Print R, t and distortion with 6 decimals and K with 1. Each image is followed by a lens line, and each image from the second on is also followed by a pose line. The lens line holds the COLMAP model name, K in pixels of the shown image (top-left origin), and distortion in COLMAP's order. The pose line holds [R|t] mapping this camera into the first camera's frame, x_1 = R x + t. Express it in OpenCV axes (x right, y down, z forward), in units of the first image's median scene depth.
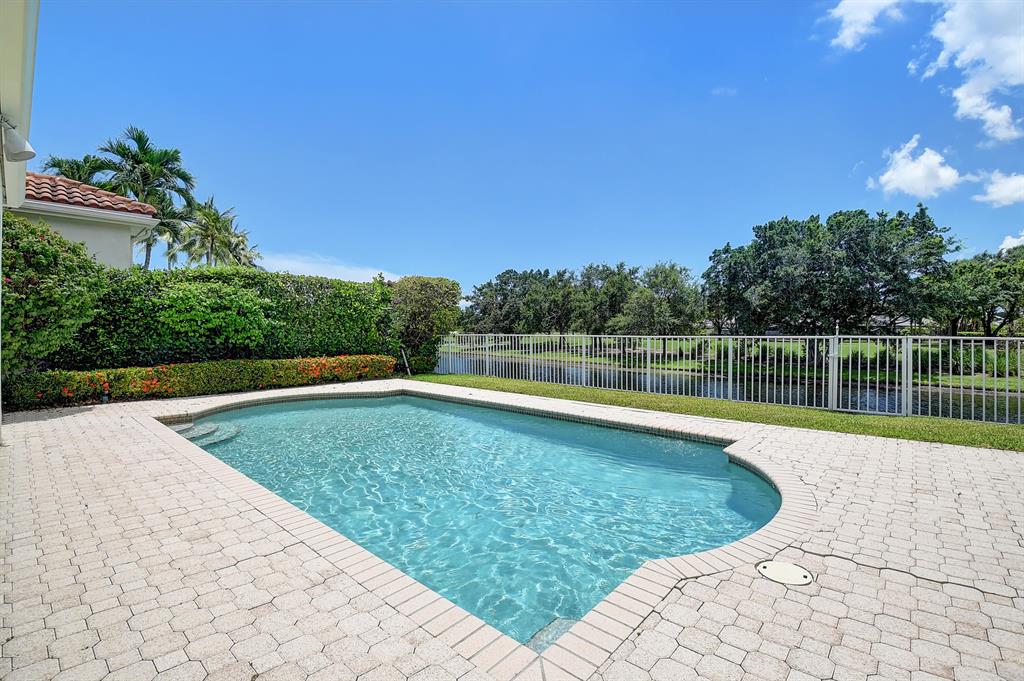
lens RADIAL K [[452.7, 0, 509.4], [0, 452.7, 337.5], [0, 0, 1]] dist [-0.002942, -0.013370]
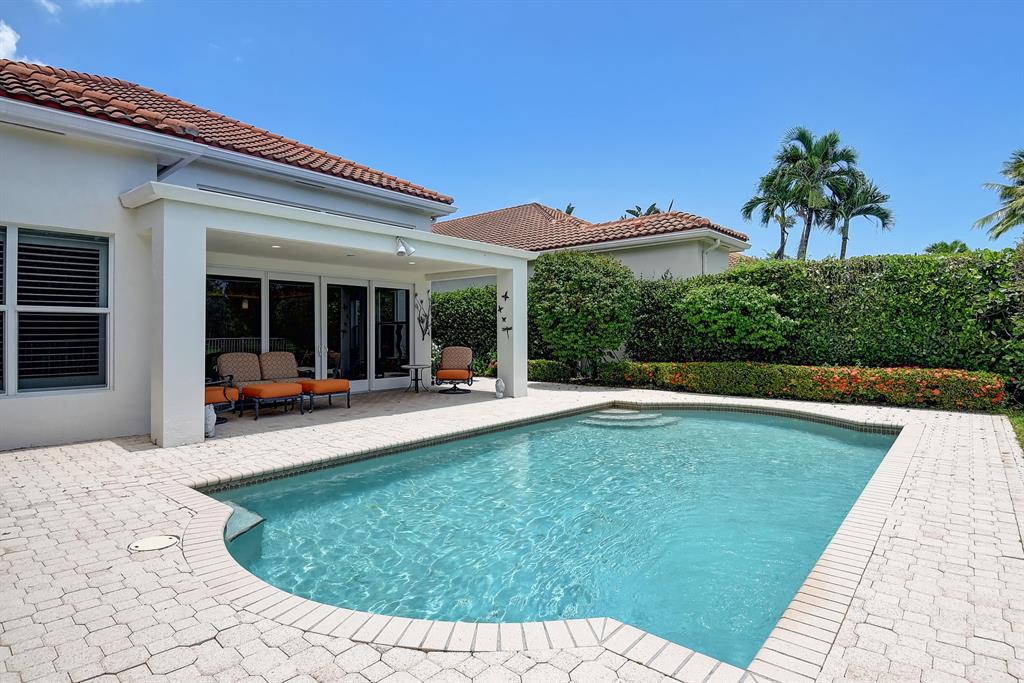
lens RADIAL K [[545.0, 0, 510.4], [0, 545.0, 336.8], [0, 0, 1]] dist [0.006067, -0.000146]
pose [[-0.016673, 0.004097, -0.999853, 0.146297], [-0.011222, 0.999928, 0.004284, -0.000705], [0.999798, 0.011292, -0.016626, 0.142391]]
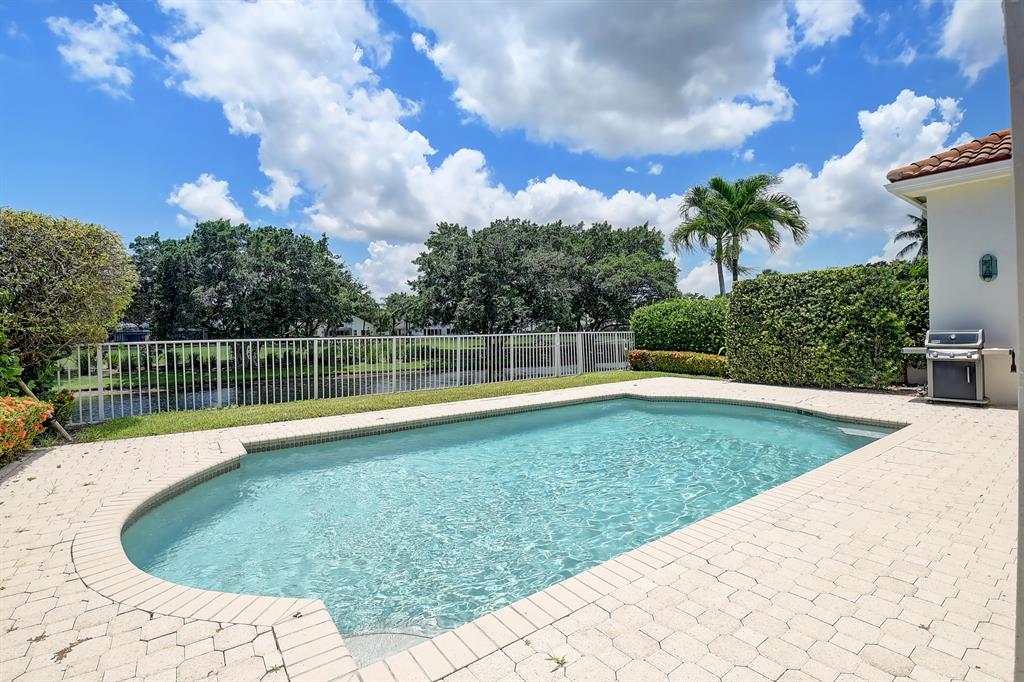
lens RADIAL K [[452.7, 0, 514.8], [0, 452.7, 343.3], [0, 0, 1]] dist [-0.002942, -0.013370]
pose [[0.211675, -0.032093, 0.976813, -0.198256], [0.030791, 0.999184, 0.026155, -0.002682], [-0.976855, 0.024541, 0.212491, 0.164842]]
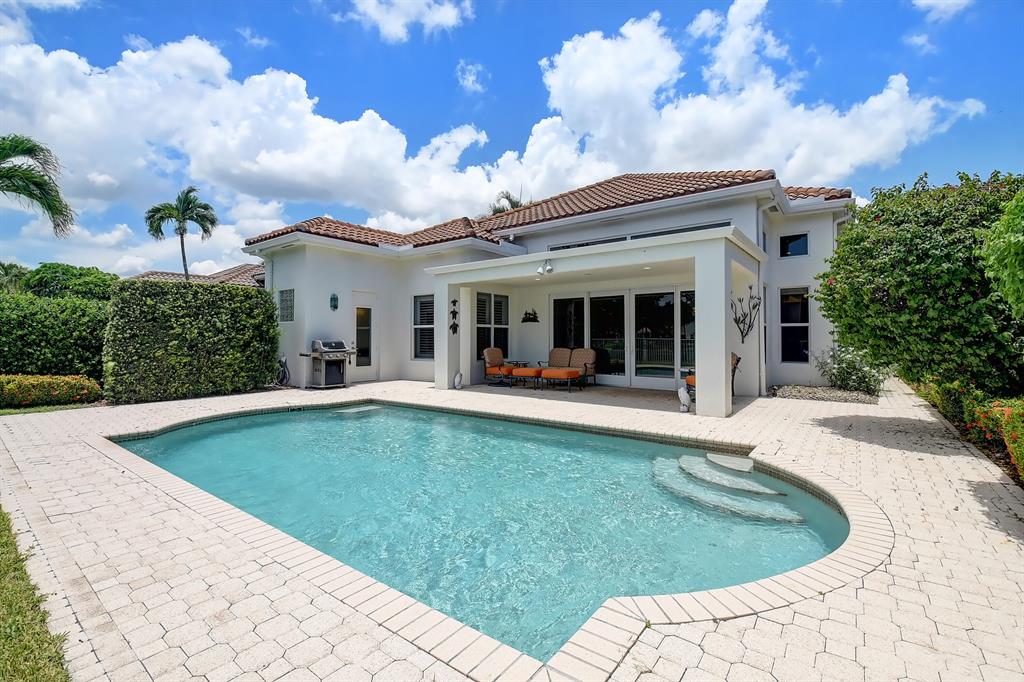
lens RADIAL K [[452.7, 0, 504.3], [0, 452.7, 336.2], [0, 0, 1]] dist [-0.002942, -0.013370]
pose [[-0.998252, 0.002182, -0.059061, -0.059810], [0.001673, 0.999961, 0.008663, -0.002736], [0.059077, 0.008549, -0.998217, 0.341385]]
